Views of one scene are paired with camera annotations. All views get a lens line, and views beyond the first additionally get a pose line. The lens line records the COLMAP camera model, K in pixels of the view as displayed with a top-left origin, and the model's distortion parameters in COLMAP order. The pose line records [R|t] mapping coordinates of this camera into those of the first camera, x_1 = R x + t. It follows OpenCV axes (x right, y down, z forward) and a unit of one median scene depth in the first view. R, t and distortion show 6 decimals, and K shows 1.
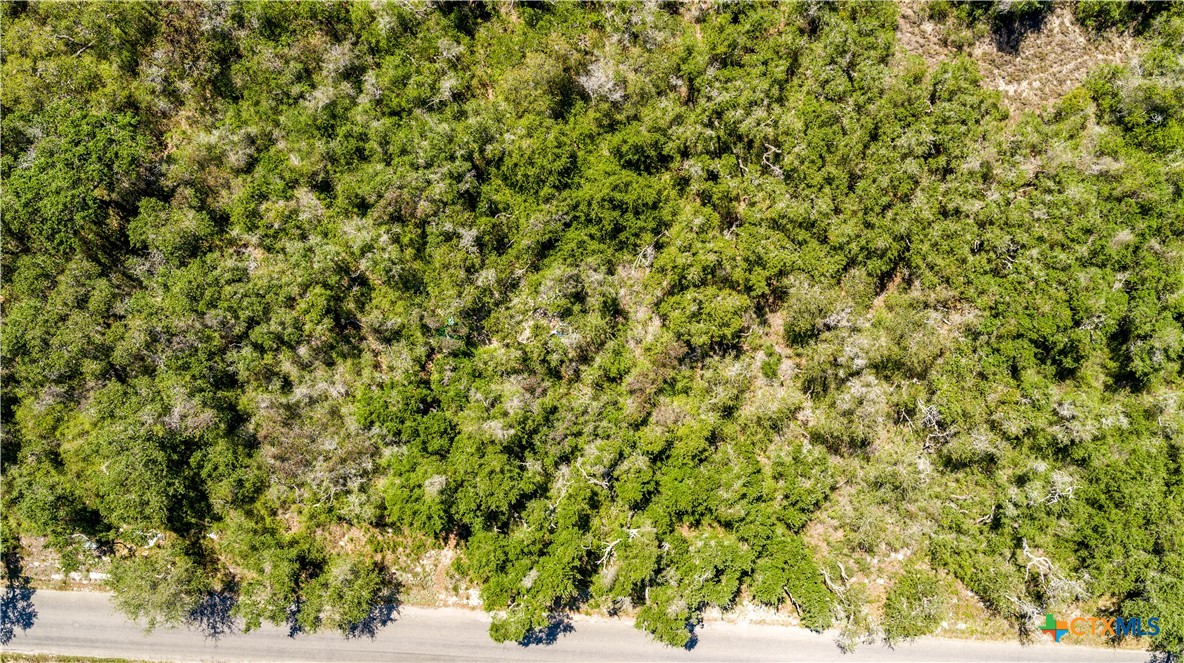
lens RADIAL K [[814.4, 0, 595.1], [0, 814.4, 327.9], [0, 0, 1]] dist [0.004105, -0.002411]
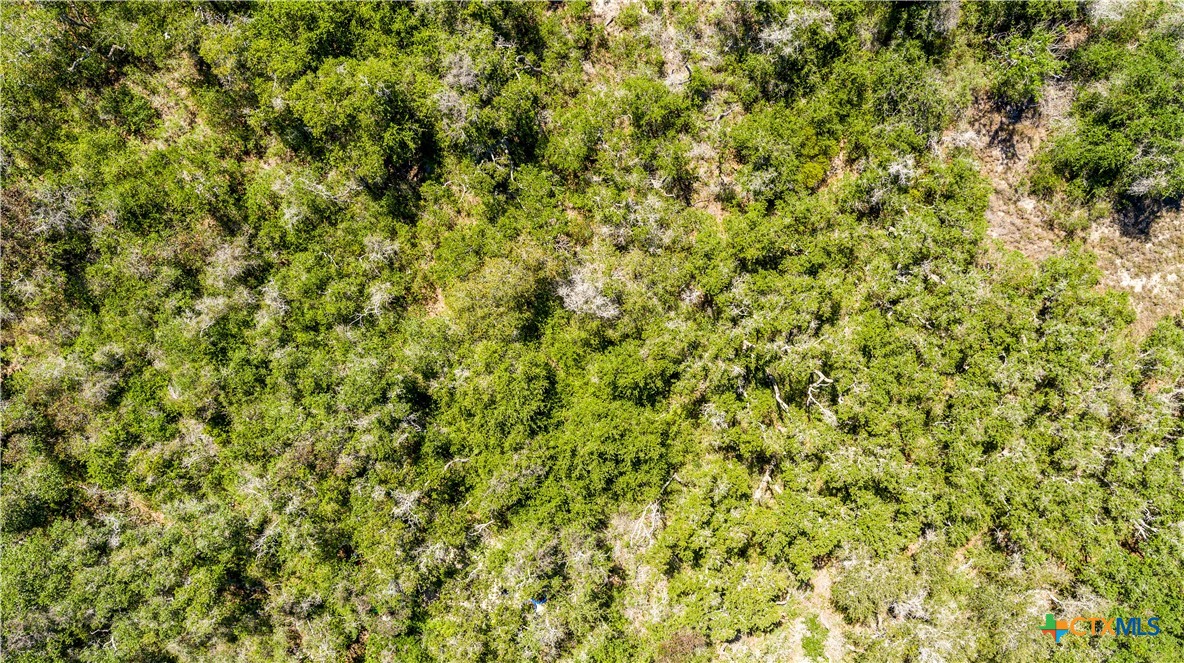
lens RADIAL K [[814.4, 0, 595.1], [0, 814.4, 327.9], [0, 0, 1]] dist [0.004105, -0.002411]
pose [[0.999994, -0.002632, -0.002086, 0.015489], [0.002638, 0.999992, 0.003060, -0.267276], [0.002078, -0.003065, 0.999993, 0.263113]]
